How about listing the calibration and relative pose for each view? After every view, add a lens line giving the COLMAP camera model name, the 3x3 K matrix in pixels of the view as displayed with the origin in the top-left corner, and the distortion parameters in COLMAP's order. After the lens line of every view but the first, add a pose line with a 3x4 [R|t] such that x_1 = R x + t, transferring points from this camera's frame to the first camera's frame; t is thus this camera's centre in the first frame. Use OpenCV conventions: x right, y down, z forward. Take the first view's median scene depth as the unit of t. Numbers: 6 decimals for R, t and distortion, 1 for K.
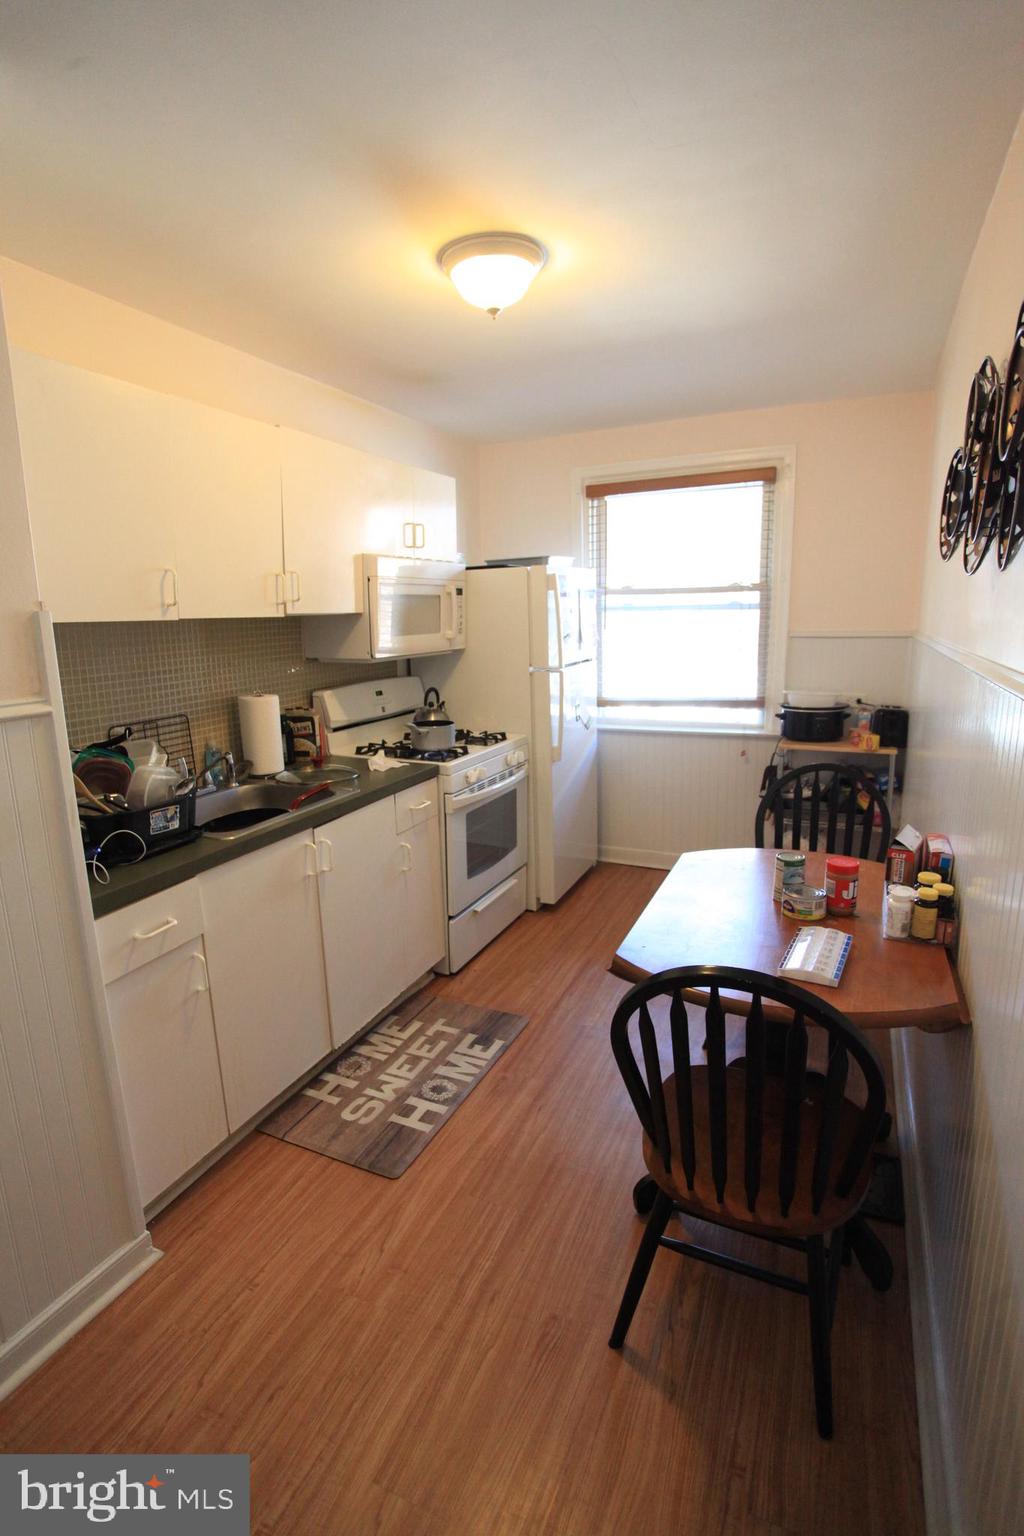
lens RADIAL K [[754.5, 0, 505.2], [0, 754.5, 776.7], [0, 0, 1]] dist [-0.070853, 0.028892]
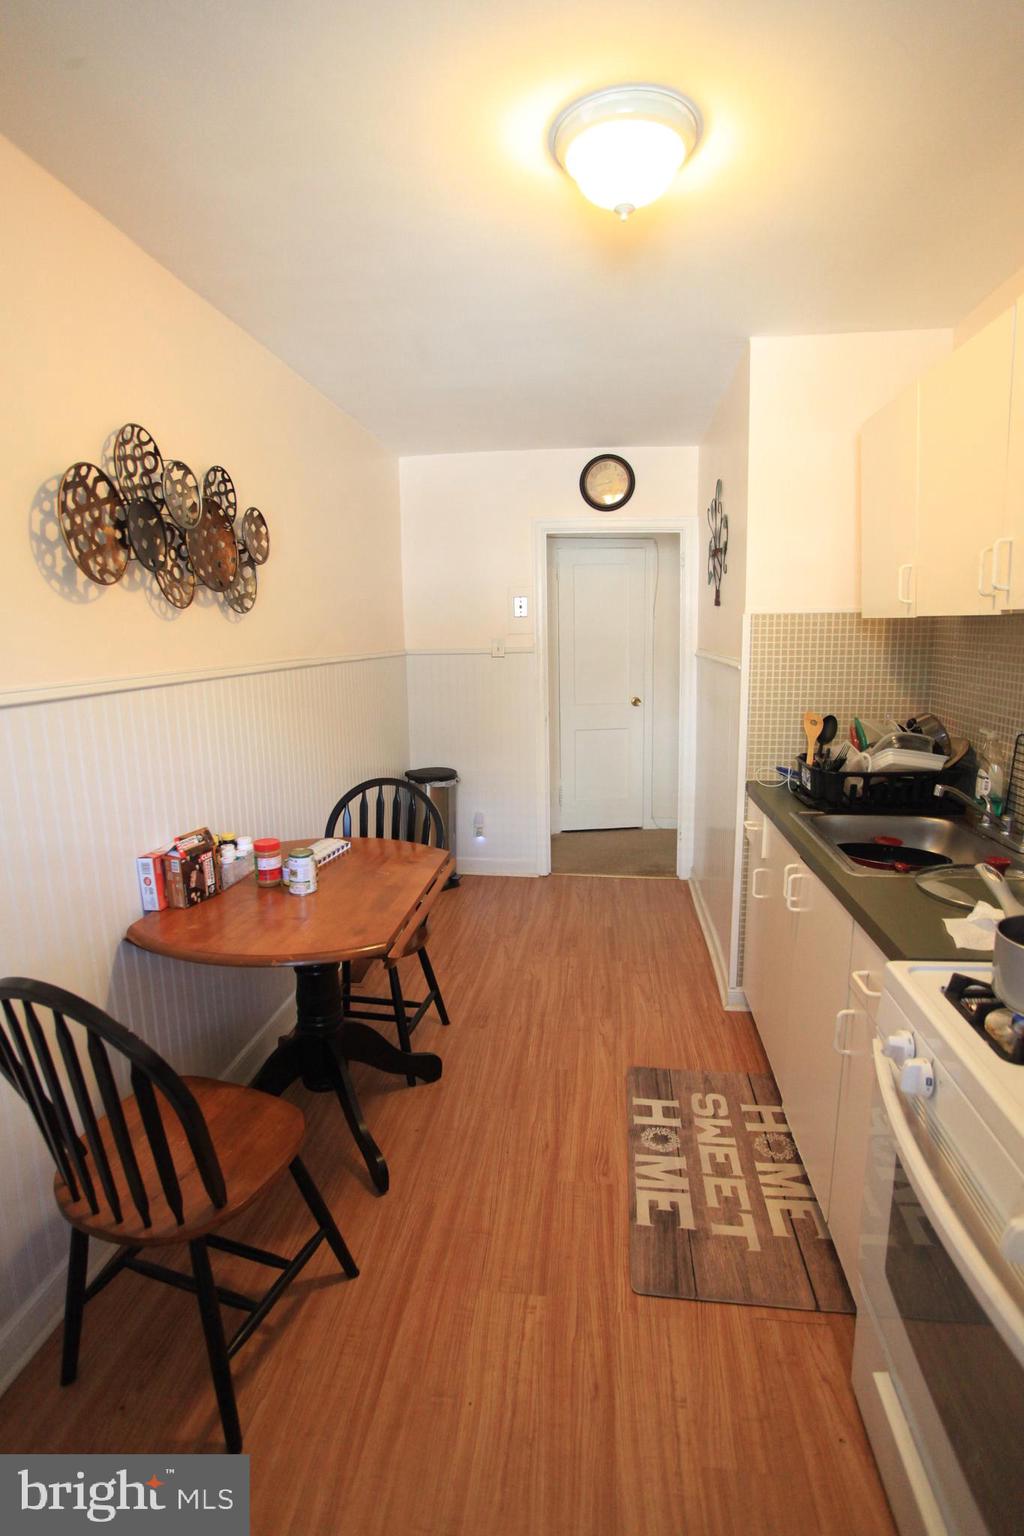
lens RADIAL K [[754.5, 0, 505.2], [0, 754.5, 776.7], [0, 0, 1]] dist [-0.070853, 0.028892]
pose [[-0.955236, 0.092285, -0.281083, 0.269038], [-0.028288, 0.917258, 0.397288, -0.301060], [0.294489, 0.387455, -0.873587, 1.372599]]
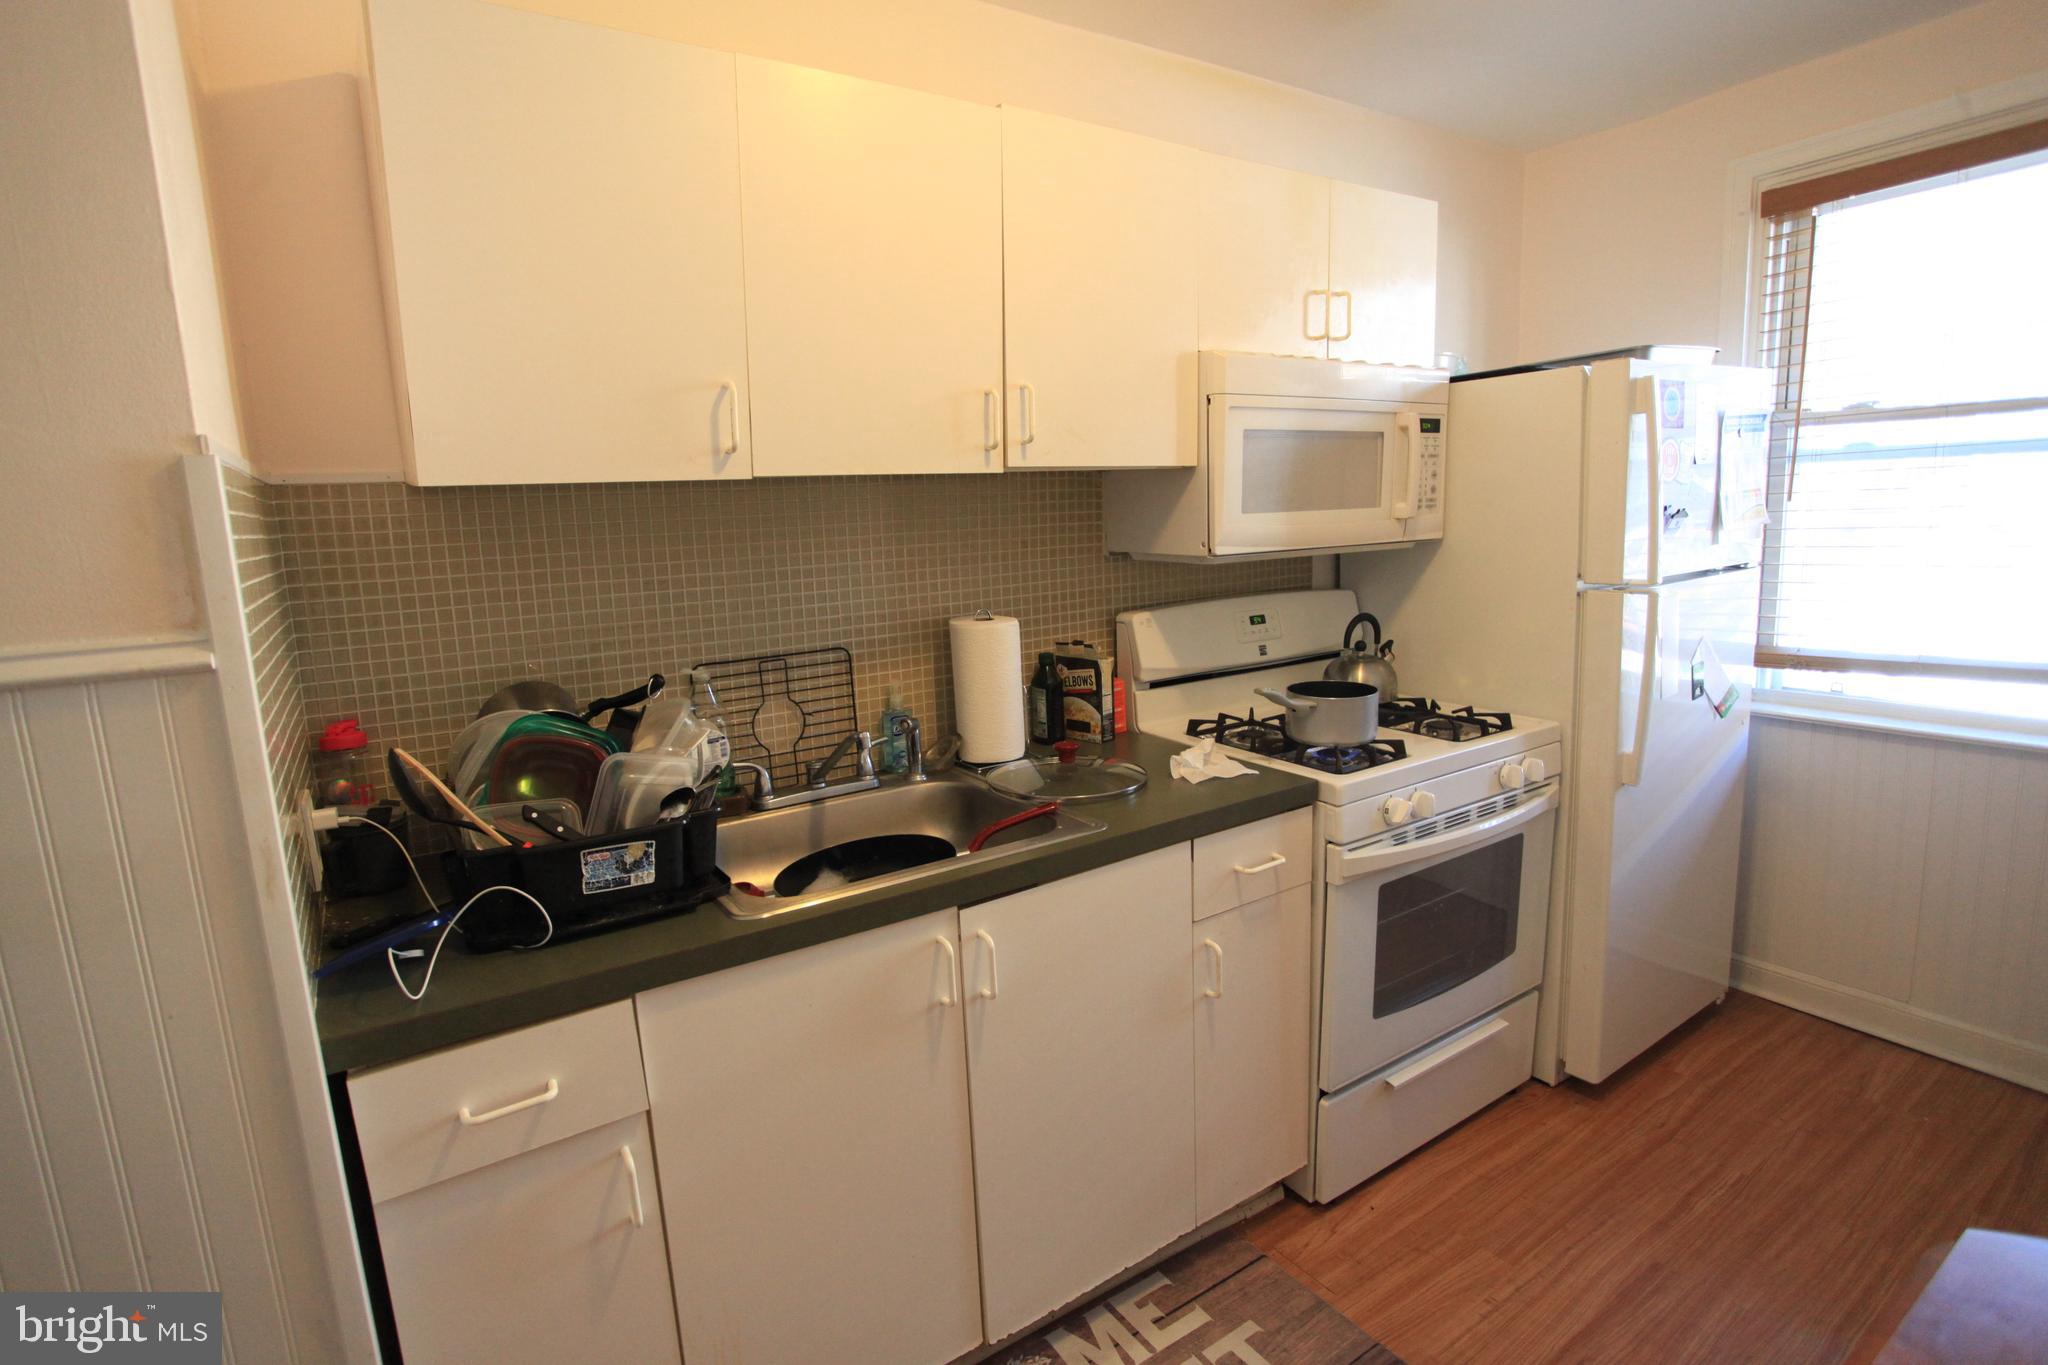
lens RADIAL K [[1006.0, 0, 1013.3], [0, 1006.0, 673.3], [0, 0, 1]] dist [-0.070853, 0.028892]
pose [[0.844744, 0.076570, -0.529664, 0.084985], [-0.093674, 0.995588, -0.005472, -0.067452], [0.526908, 0.054238, 0.848190, 0.391308]]
